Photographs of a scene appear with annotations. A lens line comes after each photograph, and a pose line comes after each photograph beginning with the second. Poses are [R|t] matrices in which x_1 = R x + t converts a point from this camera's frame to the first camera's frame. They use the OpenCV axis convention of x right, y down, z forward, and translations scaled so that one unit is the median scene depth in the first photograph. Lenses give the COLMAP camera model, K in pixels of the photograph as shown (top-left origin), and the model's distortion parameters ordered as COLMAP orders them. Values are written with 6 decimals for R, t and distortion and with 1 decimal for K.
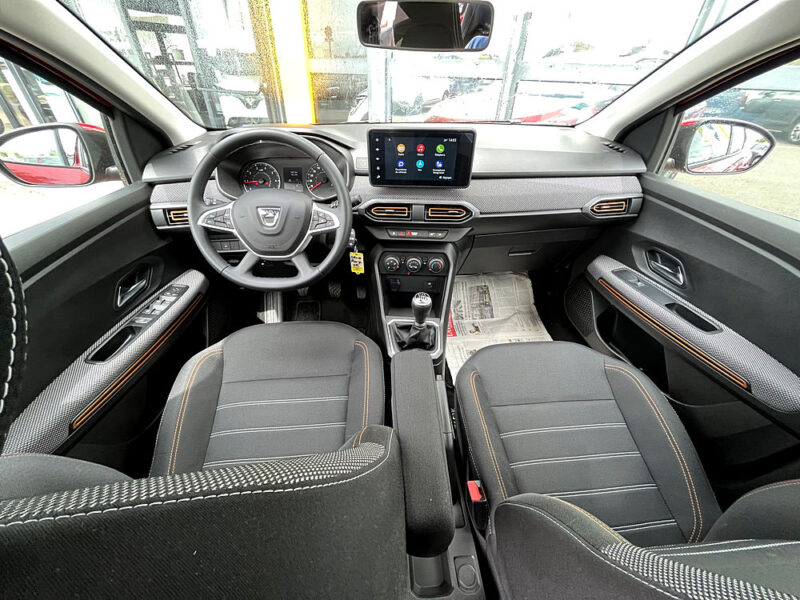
lens RADIAL K [[310.3, 0, 400.0], [0, 310.3, 300.0], [0, 0, 1]] dist [-0.000786, 0.000065]
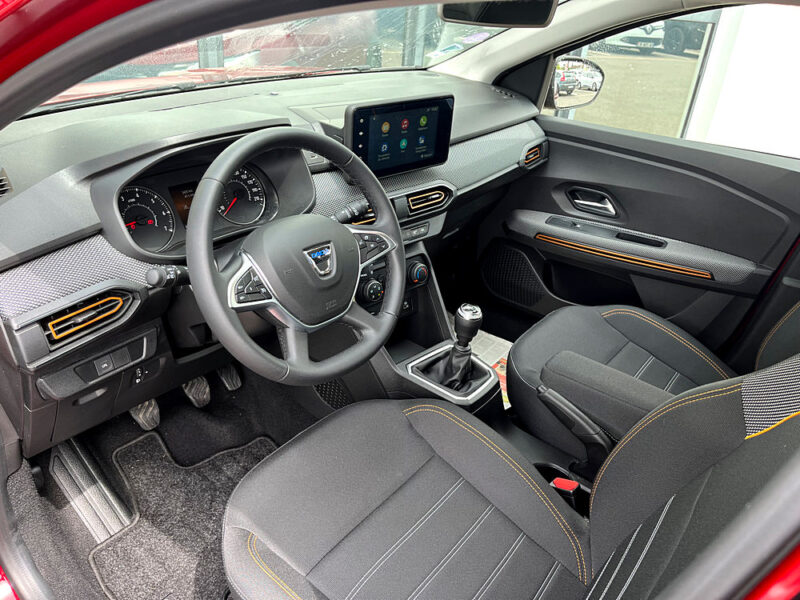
lens RADIAL K [[566.9, 0, 400.0], [0, 566.9, 300.0], [0, 0, 1]] dist [0.076526, -0.098296]
pose [[0.703897, -0.326063, 0.631040, -0.848909], [0.383297, 0.922323, 0.049020, -0.149918], [-0.598006, 0.207371, 0.774200, 0.023713]]
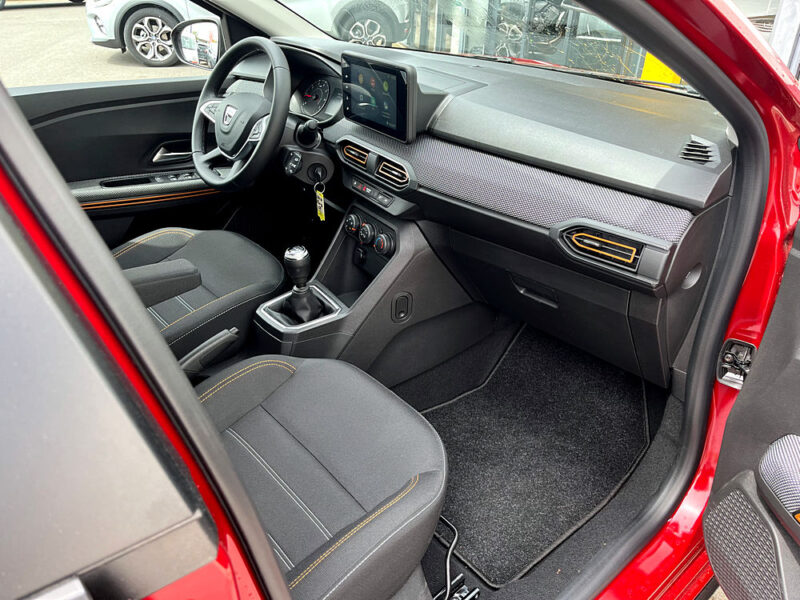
lens RADIAL K [[566.9, 0, 400.0], [0, 566.9, 300.0], [0, 0, 1]] dist [0.076526, -0.098296]
pose [[0.558008, 0.395081, -0.729752, 1.300377], [-0.540382, 0.840382, 0.041770, -0.090051], [0.629773, 0.371038, 0.682434, 0.187710]]
